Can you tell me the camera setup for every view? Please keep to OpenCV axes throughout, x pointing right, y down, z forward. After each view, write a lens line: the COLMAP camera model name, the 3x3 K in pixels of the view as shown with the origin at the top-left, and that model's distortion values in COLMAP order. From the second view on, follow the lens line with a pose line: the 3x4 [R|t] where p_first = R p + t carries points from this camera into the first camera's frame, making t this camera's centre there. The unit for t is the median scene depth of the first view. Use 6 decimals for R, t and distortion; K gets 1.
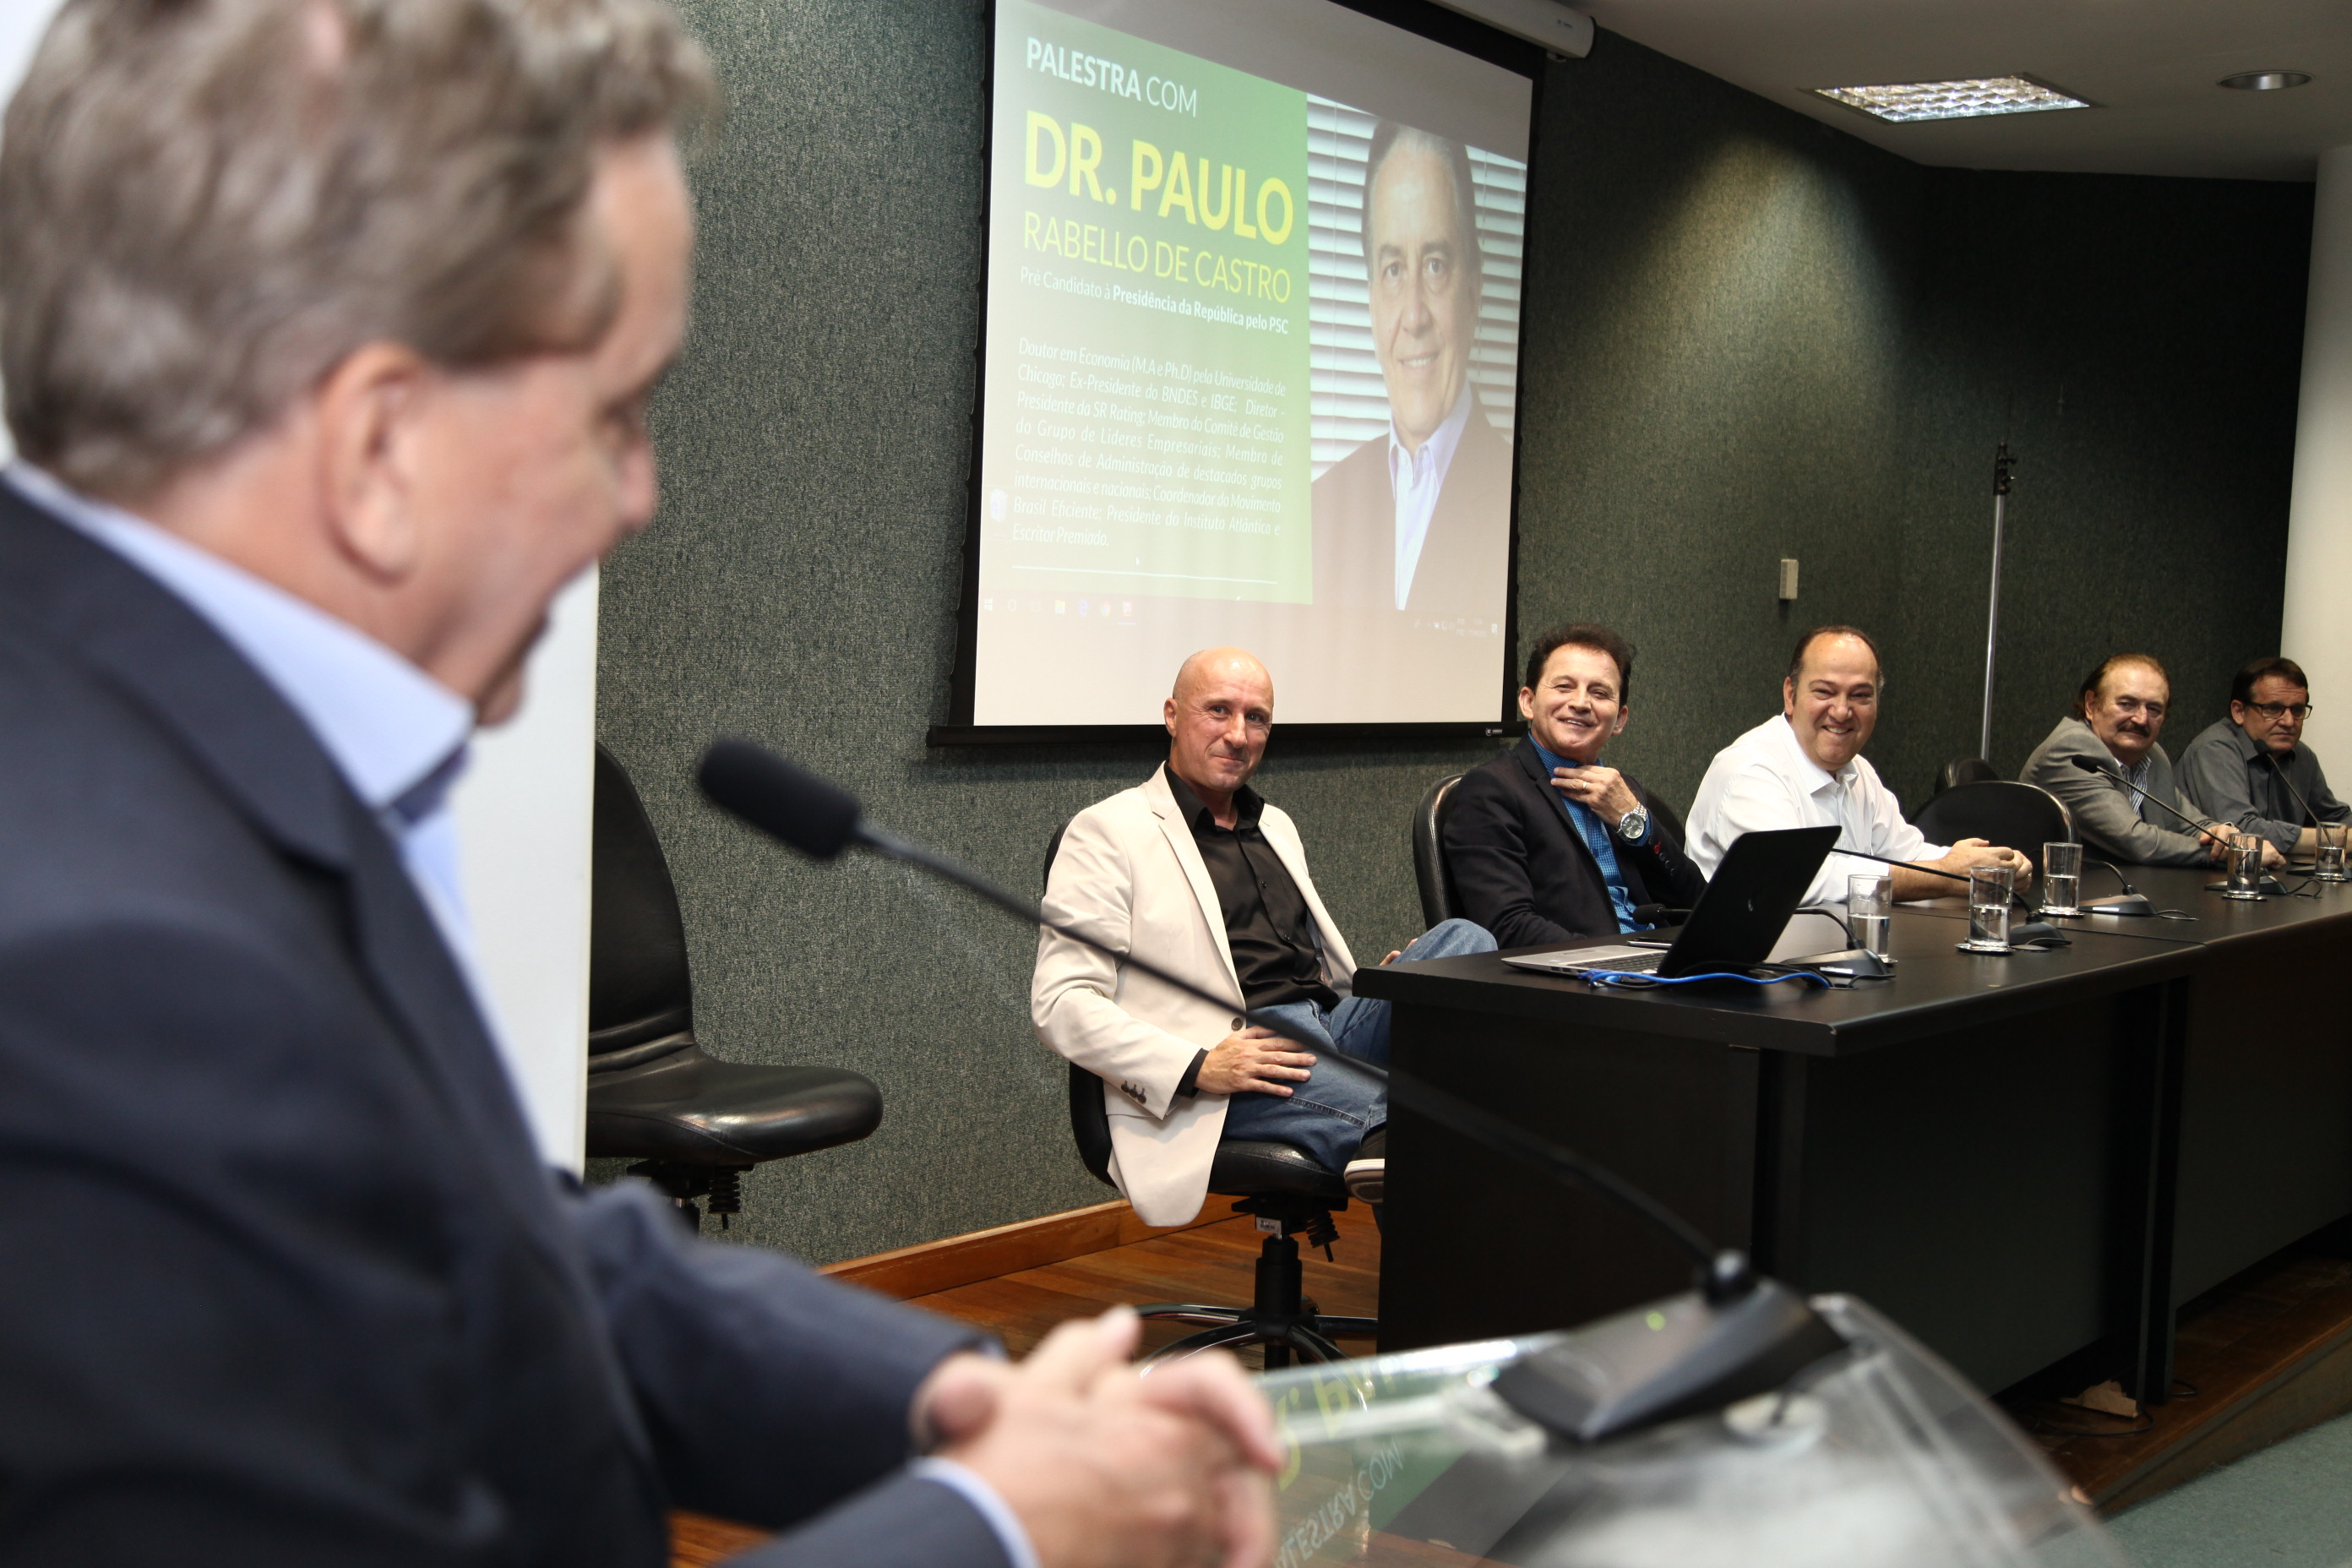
lens RADIAL K [[2958.2, 0, 1176.0], [0, 2958.2, 784.0], [0, 0, 1]] dist [0.113999, 0.003008]
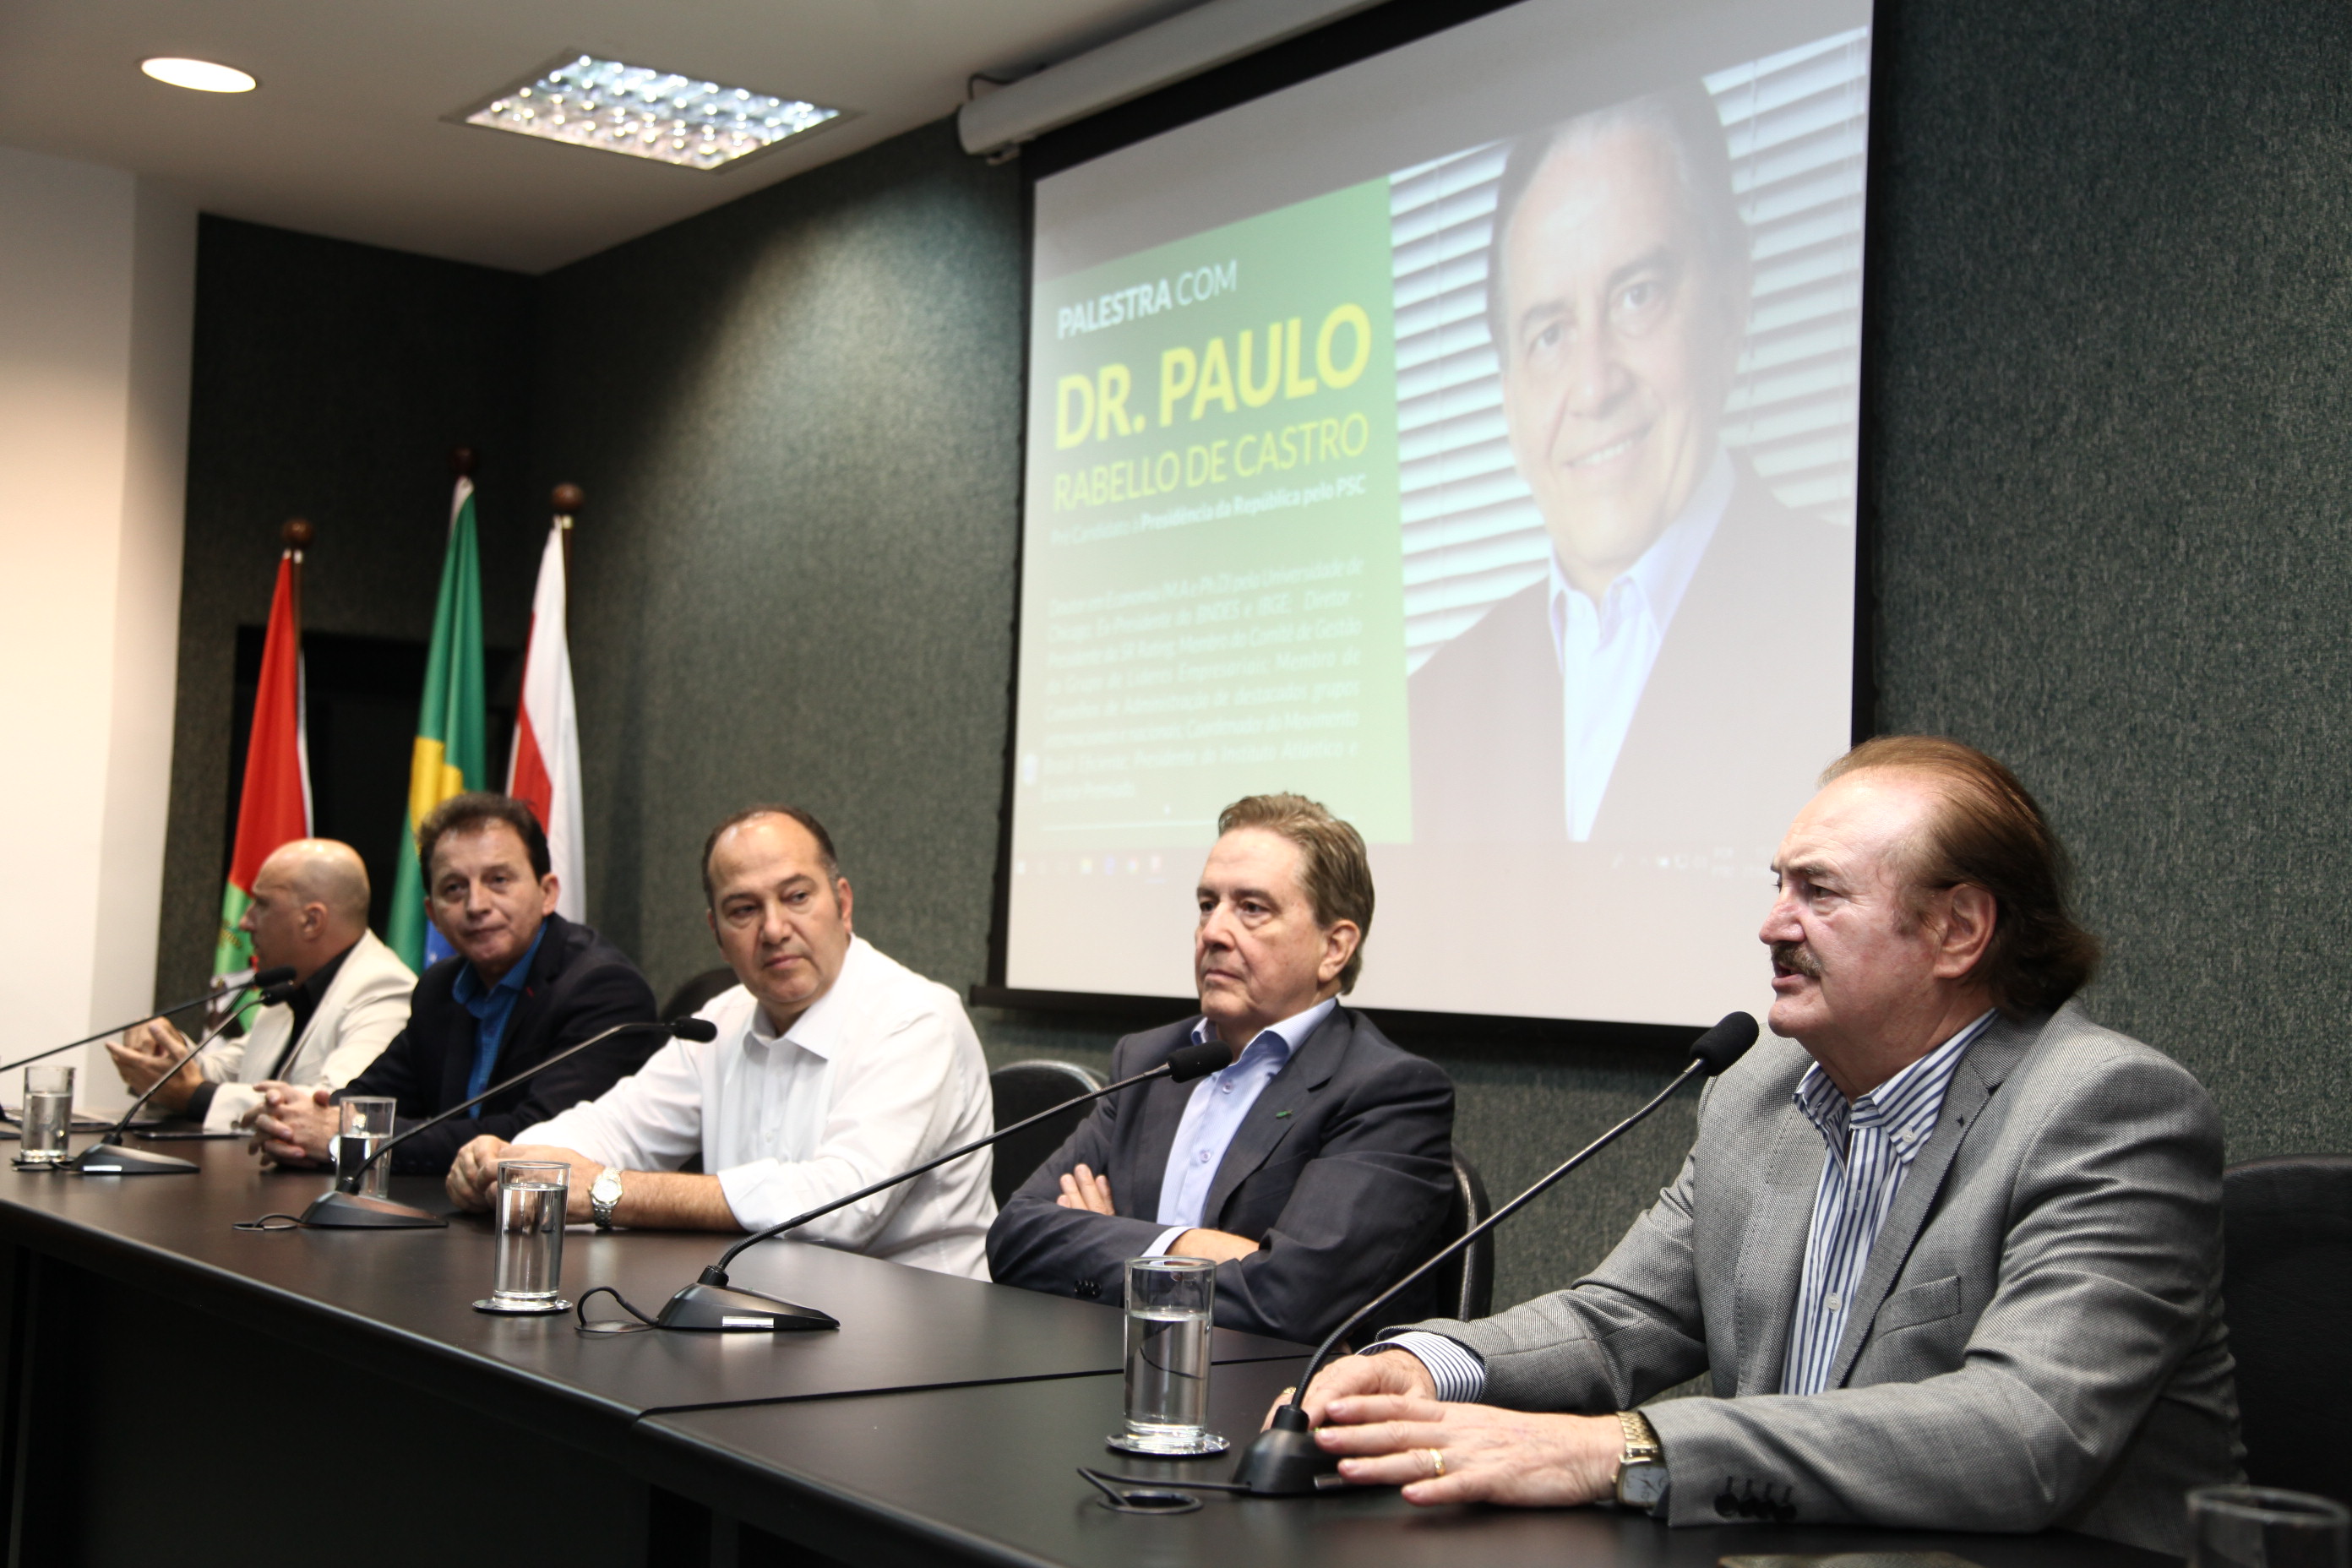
lens RADIAL K [[2798.9, 0, 1201.9], [0, 2798.9, 779.0], [0, 0, 1]] dist [0.106396, 0.001576]
pose [[-0.317464, -0.107449, -0.942163, 0.764955], [-0.094801, 0.992178, -0.081210, -0.017560], [0.943520, 0.063537, -0.325167, 1.274999]]
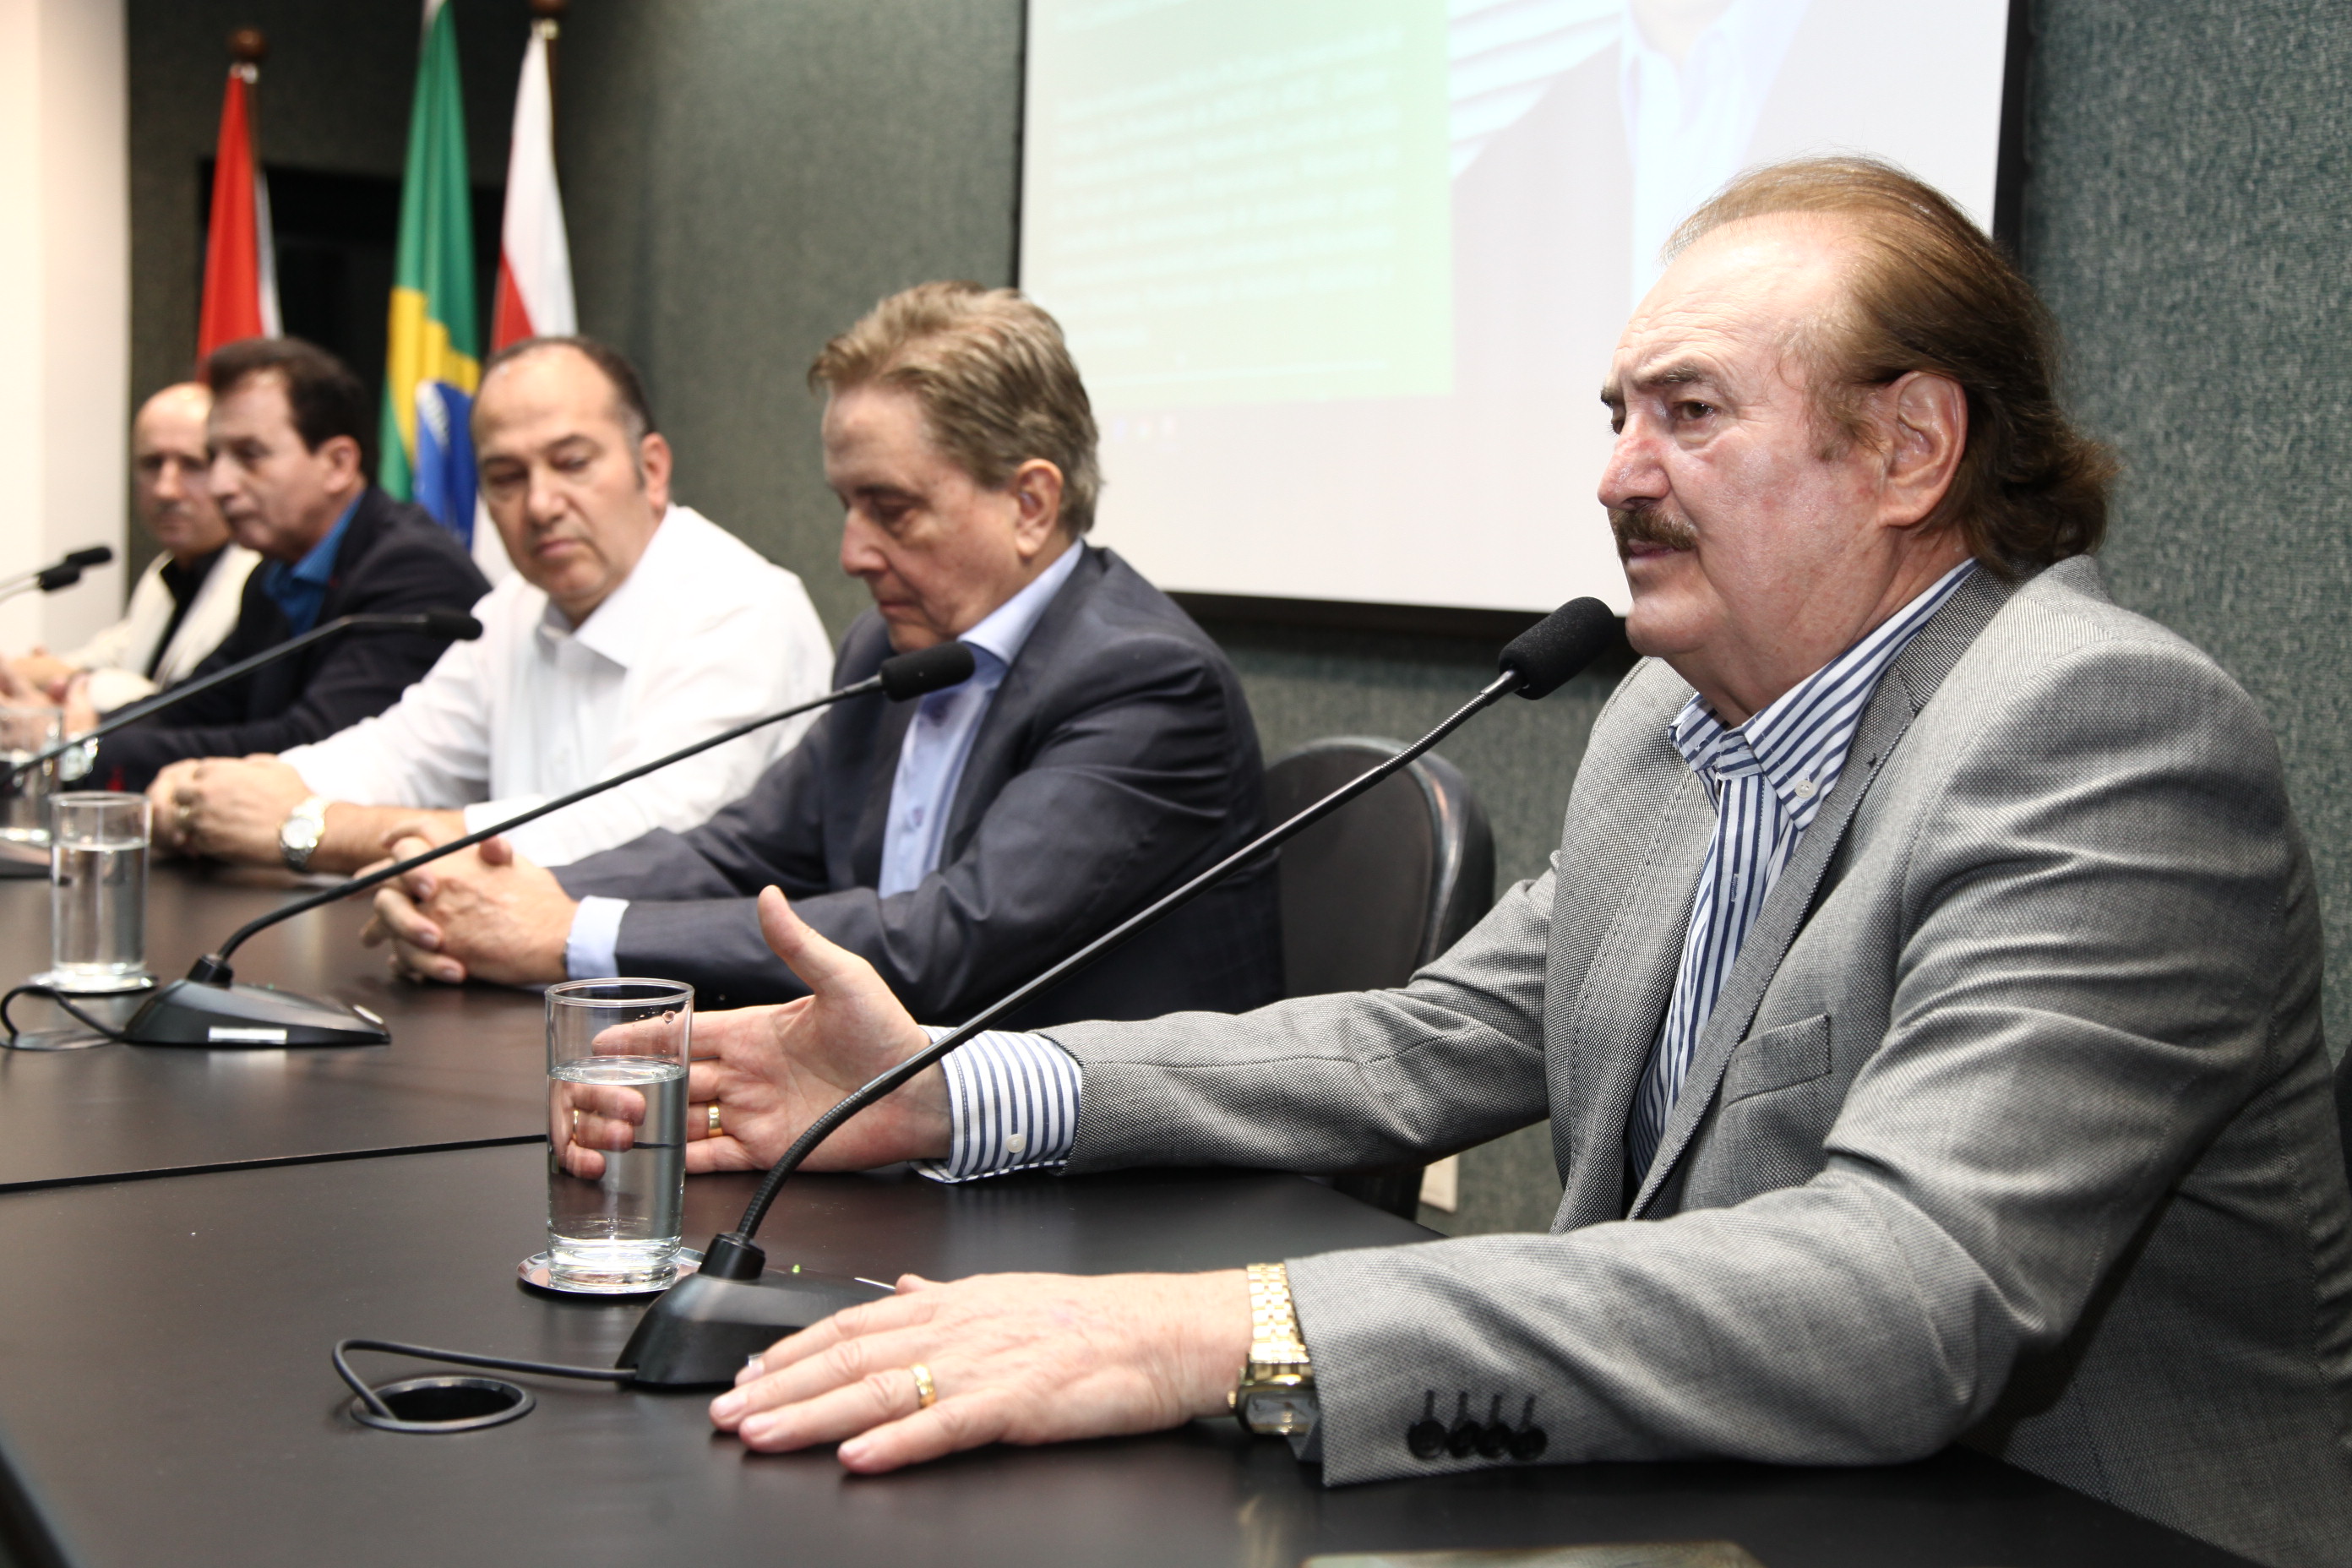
lens RADIAL K [[2956.2, 0, 1170.1], [0, 2956.2, 742.9], [0, 0, 1]] dist [0.125241, 0.064022]
pose [[-0.413095, 0.006091, -0.910668, 0.636681], [-0.099489, 0.993691, 0.051776, -0.019981], [0.905237, 0.111990, -0.409882, 1.296087]]
